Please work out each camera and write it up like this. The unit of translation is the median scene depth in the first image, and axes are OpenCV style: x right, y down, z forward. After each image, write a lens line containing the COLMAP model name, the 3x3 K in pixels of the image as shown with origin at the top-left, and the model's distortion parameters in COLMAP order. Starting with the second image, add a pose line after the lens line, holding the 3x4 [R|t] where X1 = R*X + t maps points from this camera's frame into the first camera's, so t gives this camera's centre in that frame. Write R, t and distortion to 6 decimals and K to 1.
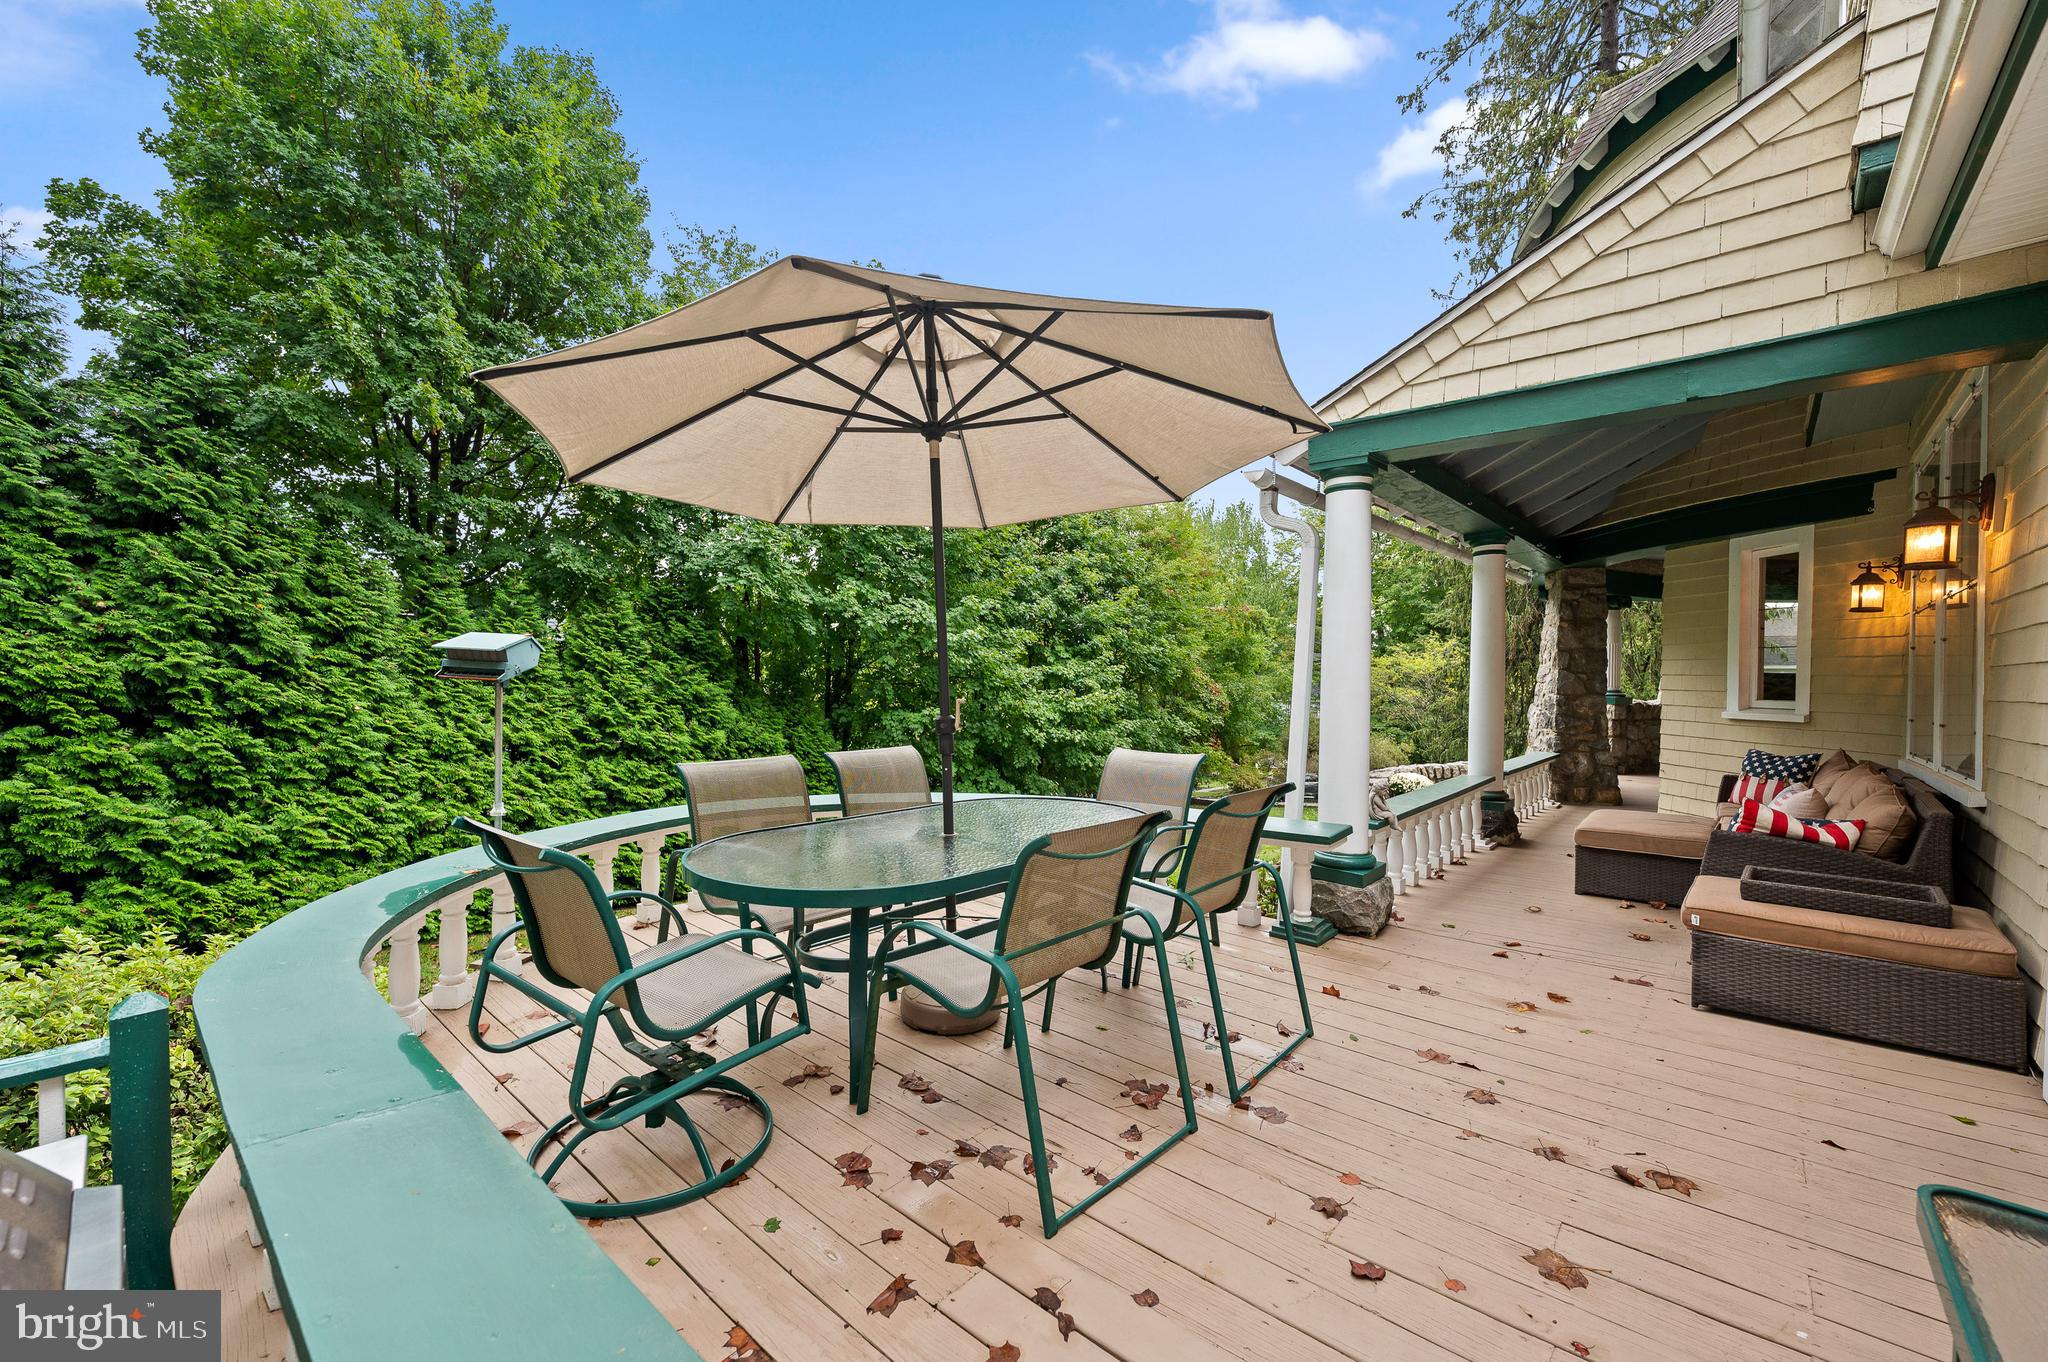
lens RADIAL K [[820.9, 0, 1032.8], [0, 820.9, 679.6], [0, 0, 1]] dist [-0.003172, -0.000055]
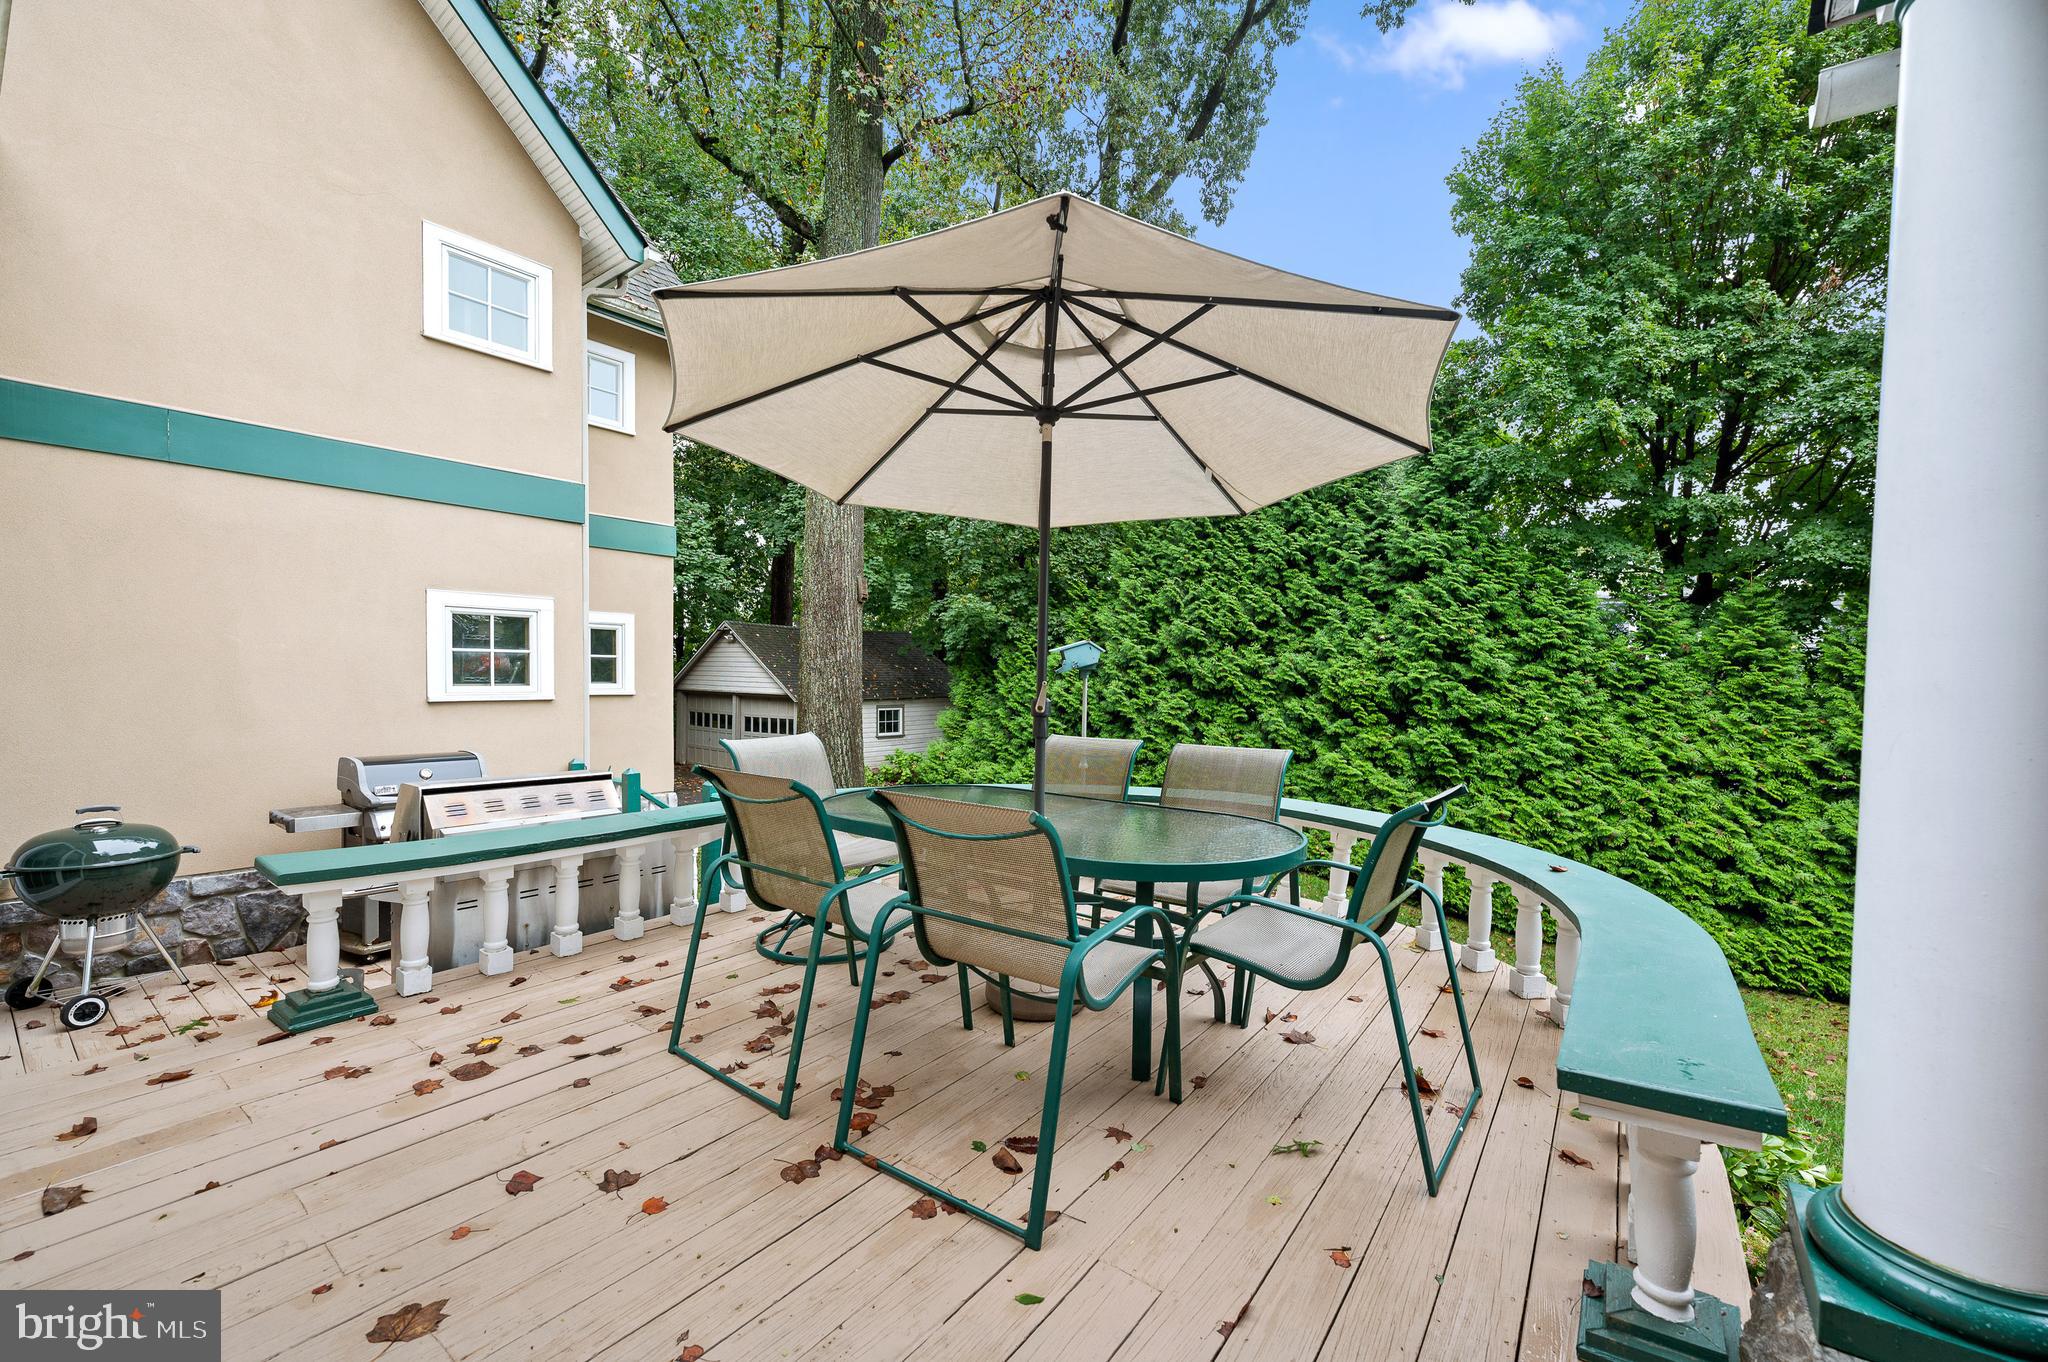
lens RADIAL K [[820.9, 0, 1018.4], [0, 820.9, 689.1], [0, 0, 1]] dist [-0.003172, -0.000055]
pose [[0.068465, 0.004674, -0.997643, 0.223424], [-0.023005, 0.999731, 0.003105, 0.008509], [0.997388, 0.022738, 0.068554, 0.229447]]
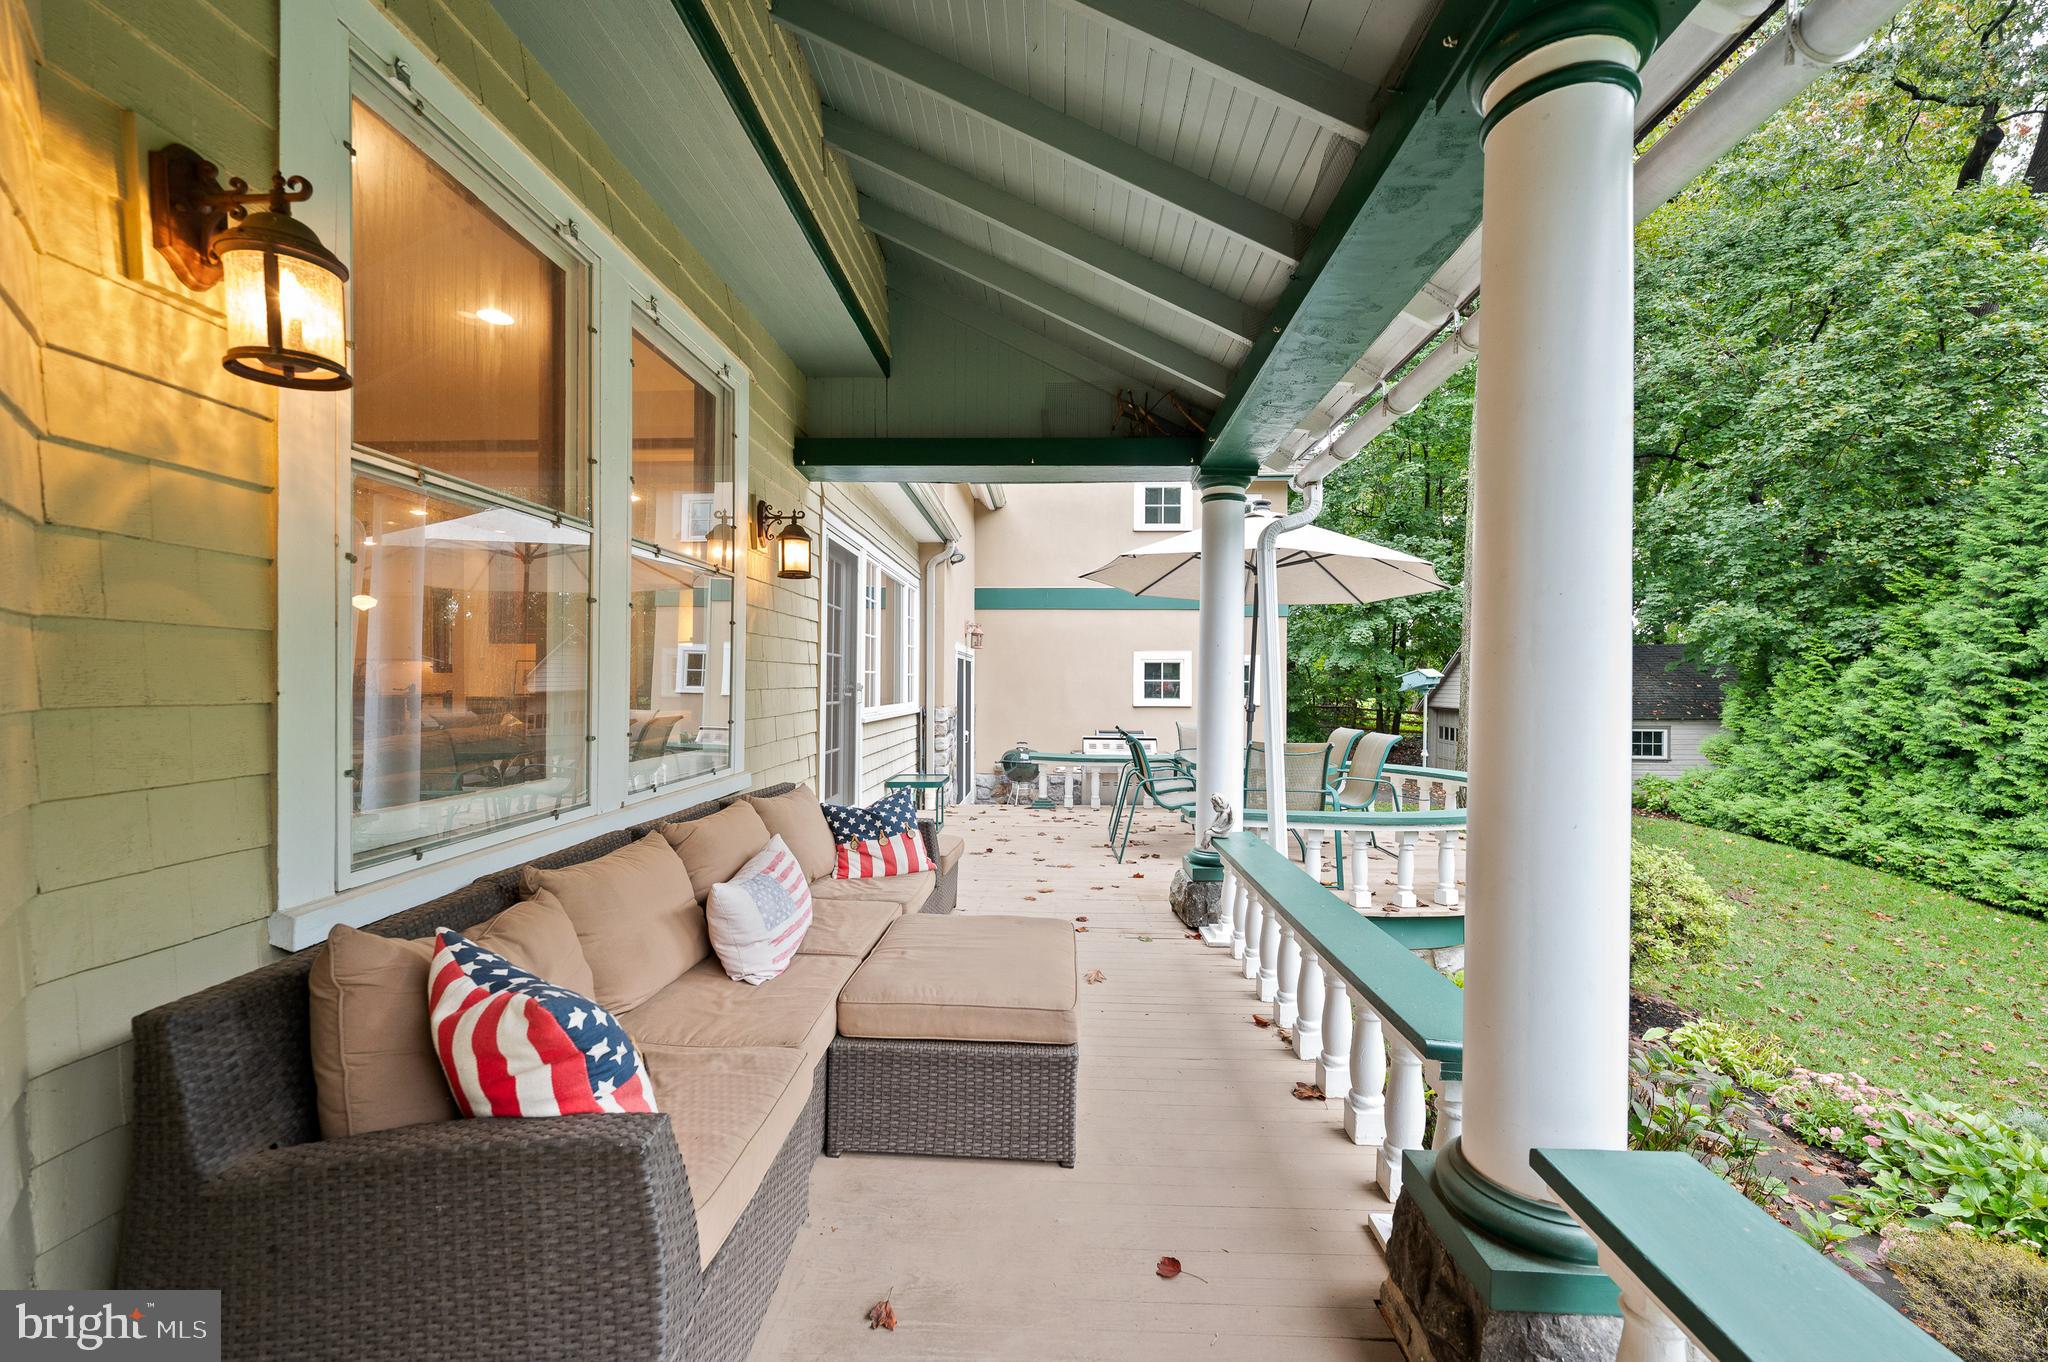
lens RADIAL K [[820.9, 0, 1027.6], [0, 820.9, 688.1], [0, 0, 1]] dist [-0.003172, -0.000055]
pose [[-0.779604, -0.016298, -0.626061, 0.434303], [-0.024170, 0.999700, 0.004072, 0.002681], [0.625807, 0.018307, -0.779763, 0.597779]]
